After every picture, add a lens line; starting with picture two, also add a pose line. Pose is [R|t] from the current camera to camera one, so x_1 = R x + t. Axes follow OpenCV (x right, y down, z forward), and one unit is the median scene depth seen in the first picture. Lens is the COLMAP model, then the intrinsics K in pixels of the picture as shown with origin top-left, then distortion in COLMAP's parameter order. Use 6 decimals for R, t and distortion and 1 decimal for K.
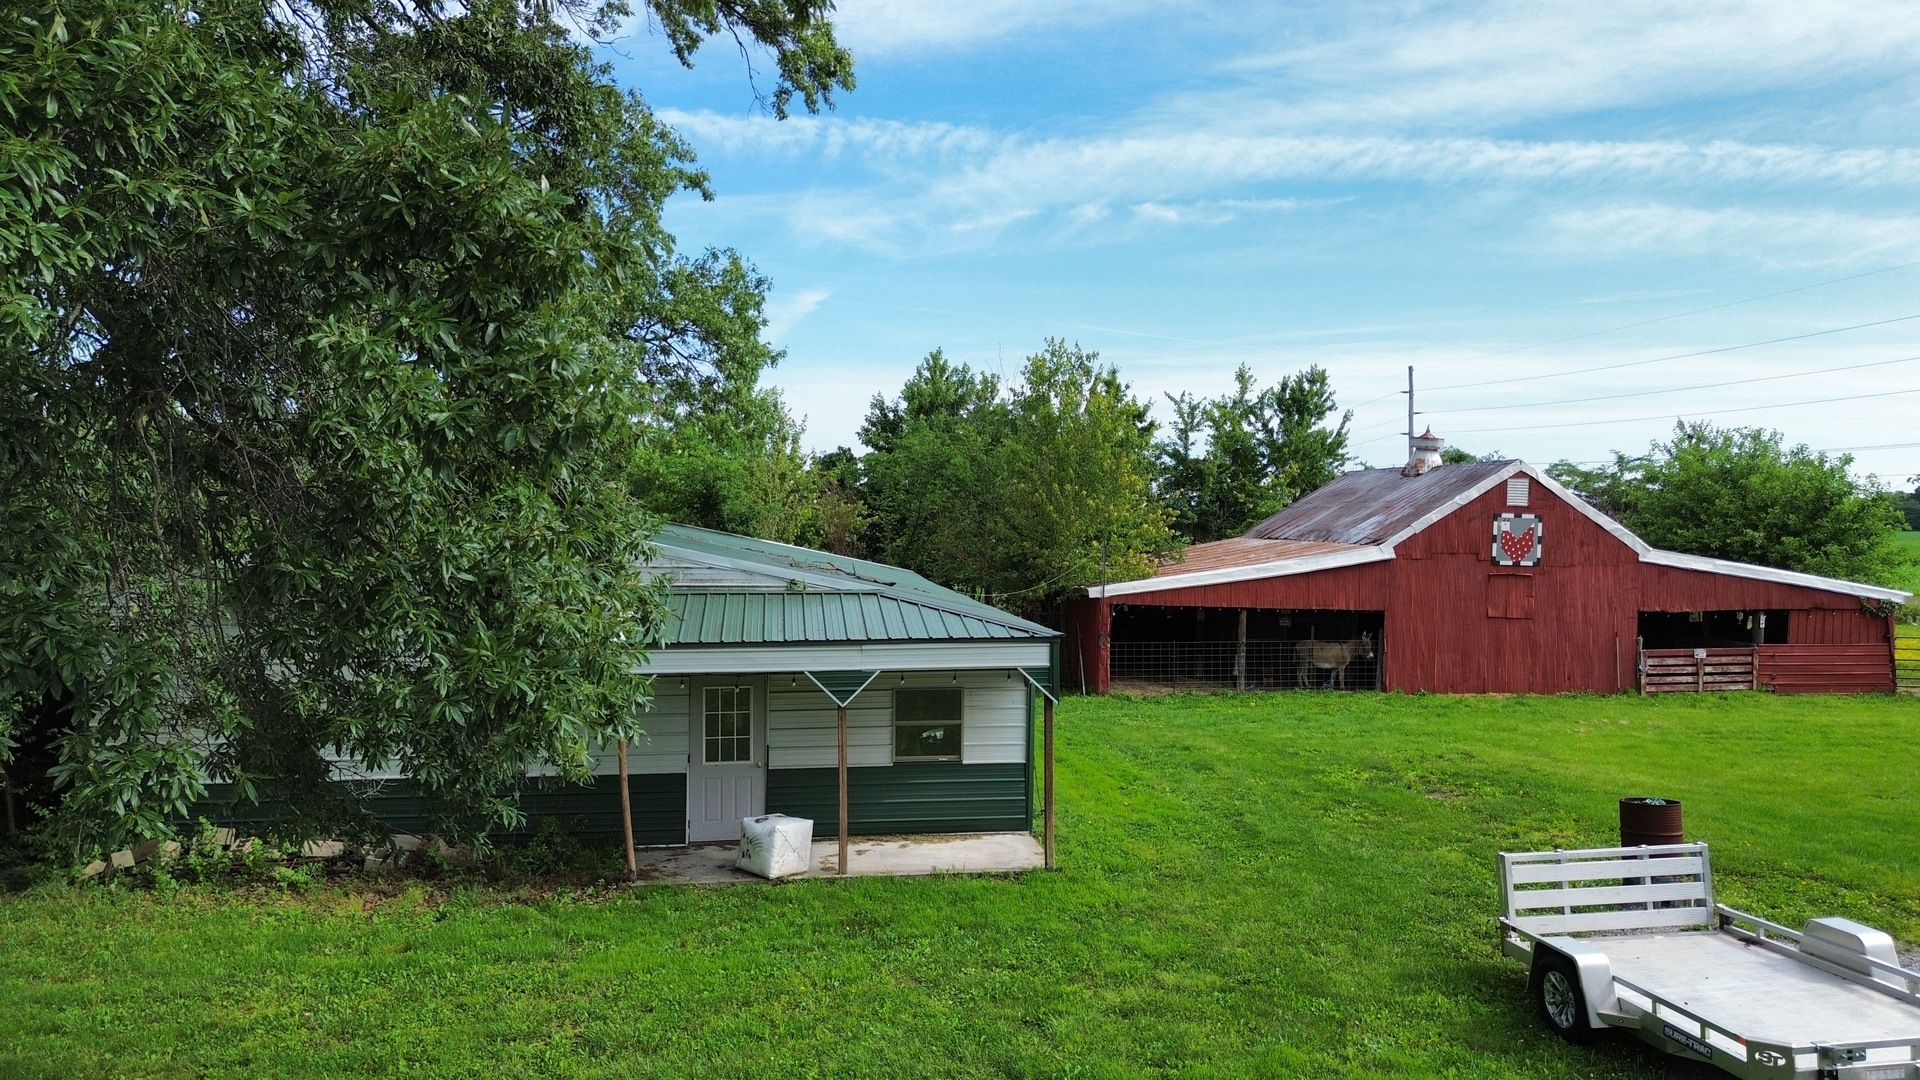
lens RADIAL K [[1382.1, 0, 943.8], [0, 1382.1, 538.7], [0, 0, 1]] dist [0.058210, -0.048417]
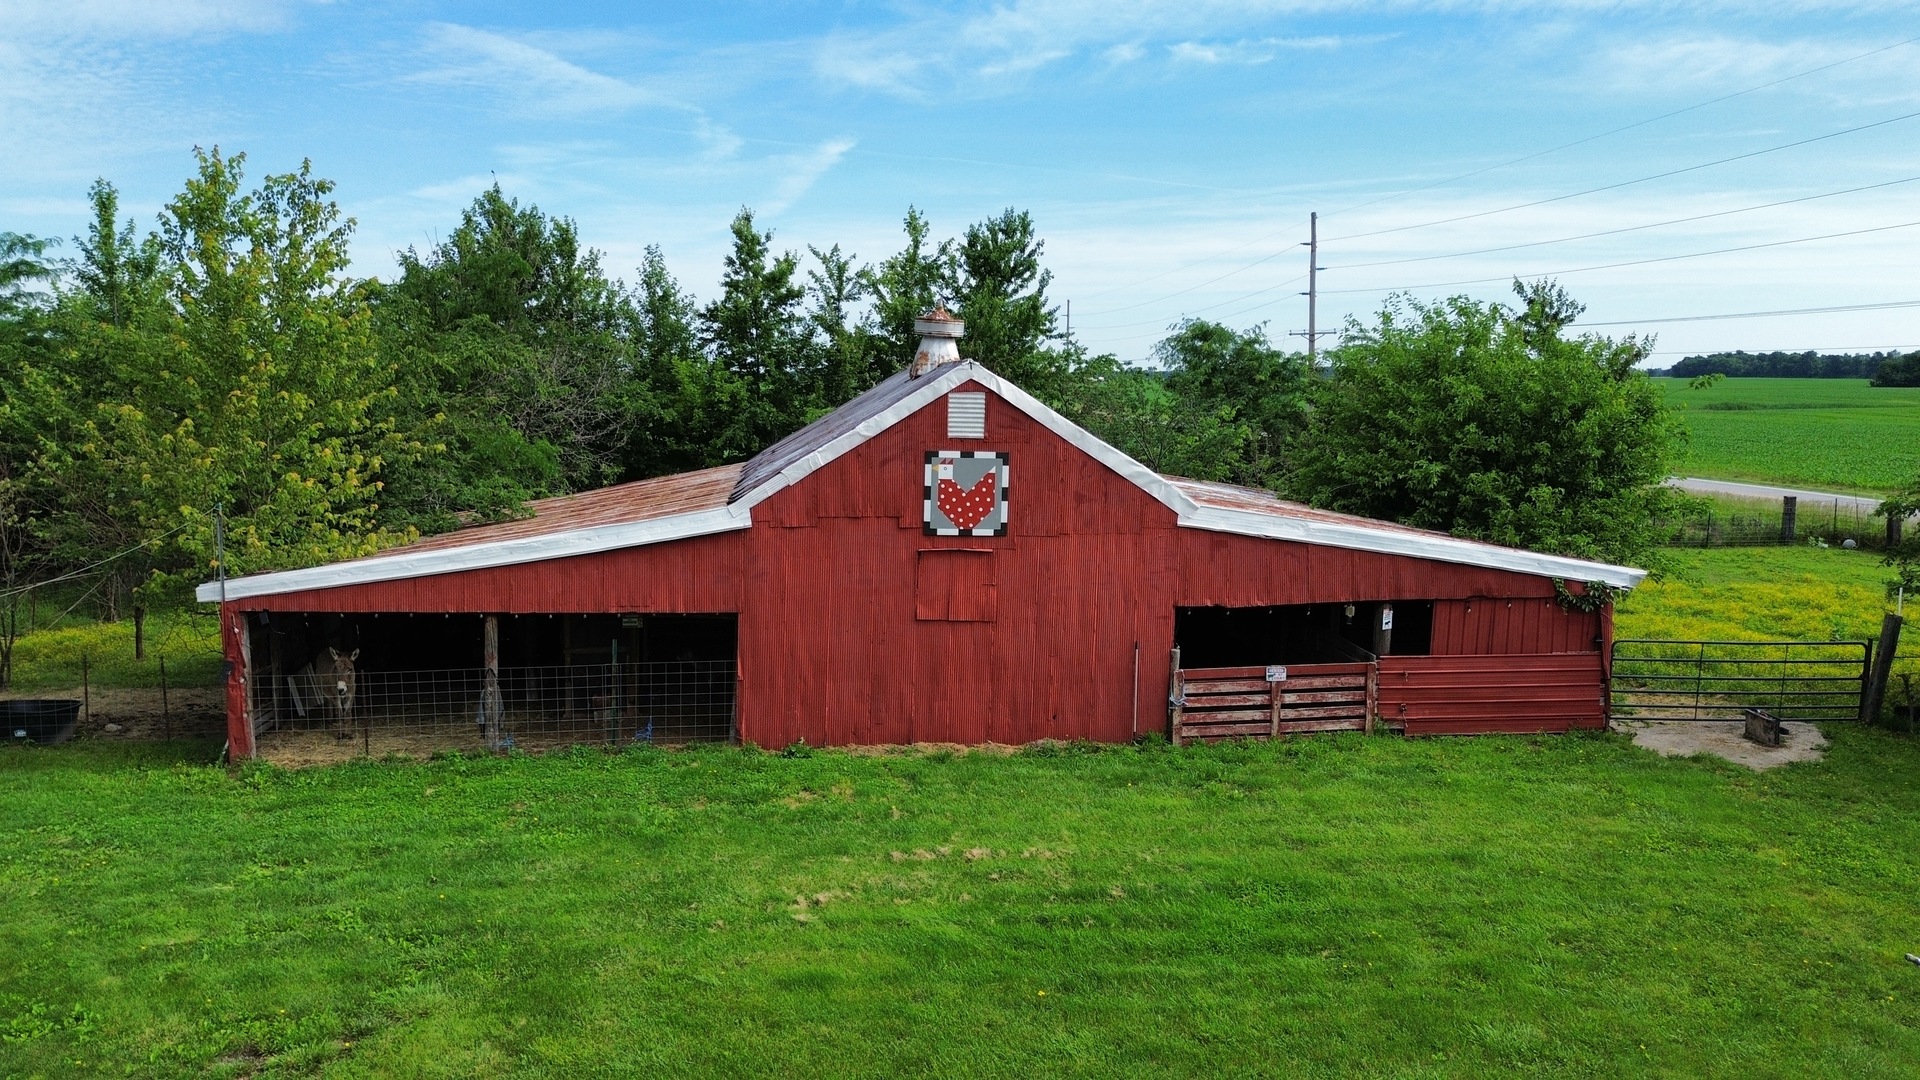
lens RADIAL K [[1382.1, 0, 951.2], [0, 1382.1, 540.0], [0, 0, 1]] dist [0.058210, -0.048417]
pose [[0.999638, -0.000607, -0.026891, 0.411703], [0.003368, 0.994700, 0.102764, -0.040243], [0.026686, -0.102818, 0.994342, 0.391024]]
